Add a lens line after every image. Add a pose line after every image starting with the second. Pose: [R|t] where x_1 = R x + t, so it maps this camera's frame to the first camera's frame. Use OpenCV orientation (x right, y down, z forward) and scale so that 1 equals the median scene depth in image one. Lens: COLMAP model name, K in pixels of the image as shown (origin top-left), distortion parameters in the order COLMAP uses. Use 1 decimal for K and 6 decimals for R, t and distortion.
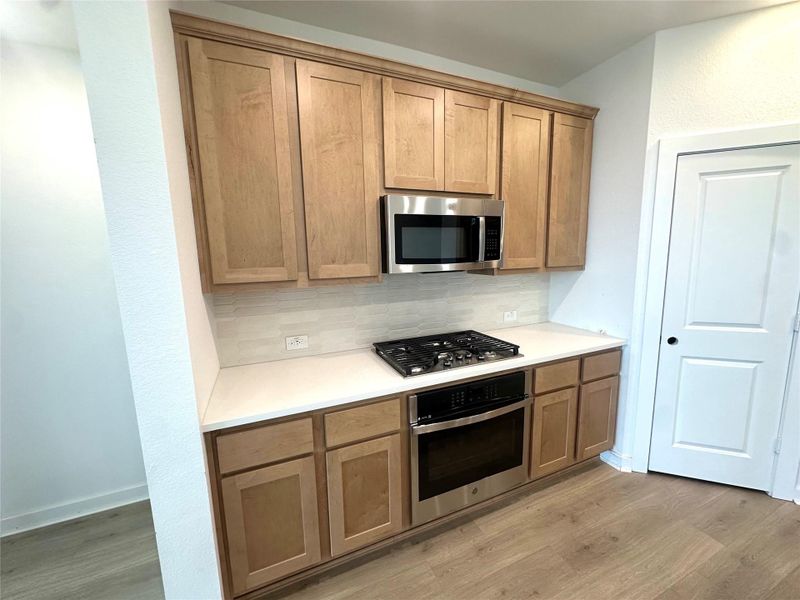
lens RADIAL K [[318.8, 0, 400.0], [0, 318.8, 300.0], [0, 0, 1]] dist [-0.003547, 0.000226]
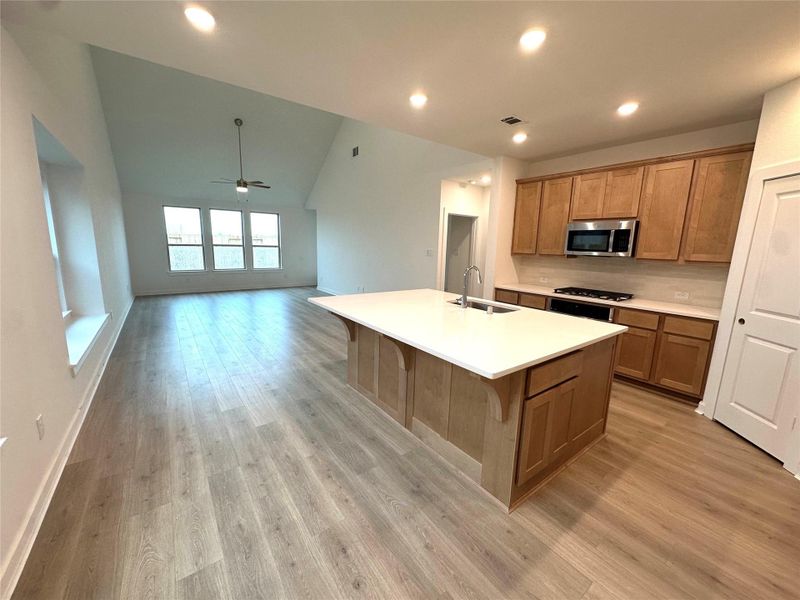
lens RADIAL K [[318.8, 0, 400.0], [0, 318.8, 300.0], [0, 0, 1]] dist [-0.003547, 0.000226]
pose [[0.236934, 0.196704, -0.951404, 1.894709], [-0.170880, 0.972459, 0.158502, 0.082197], [0.956380, 0.125021, 0.264021, -0.762766]]
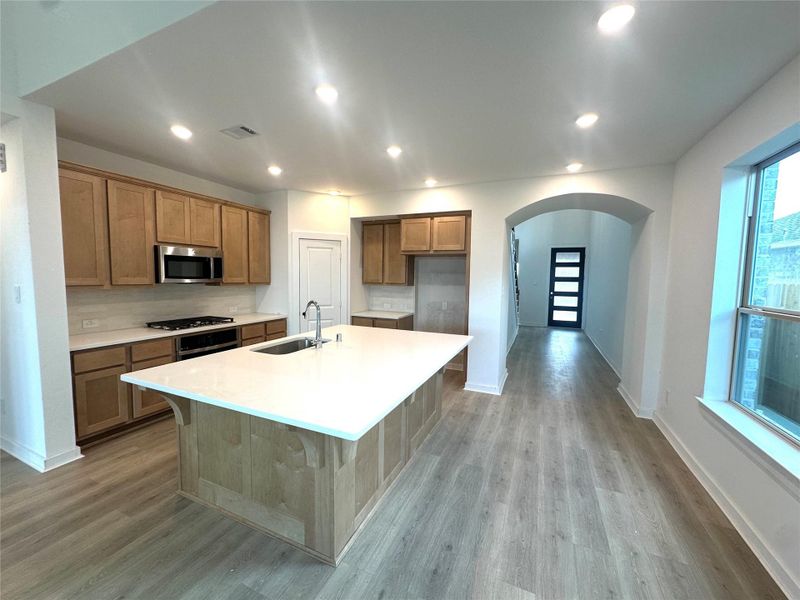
lens RADIAL K [[318.8, 0, 400.0], [0, 318.8, 300.0], [0, 0, 1]] dist [-0.003547, 0.000226]
pose [[0.731854, -0.016728, 0.681256, -0.270476], [0.065282, 0.996822, -0.045654, 0.195026], [-0.678327, 0.077886, 0.730620, -1.353172]]
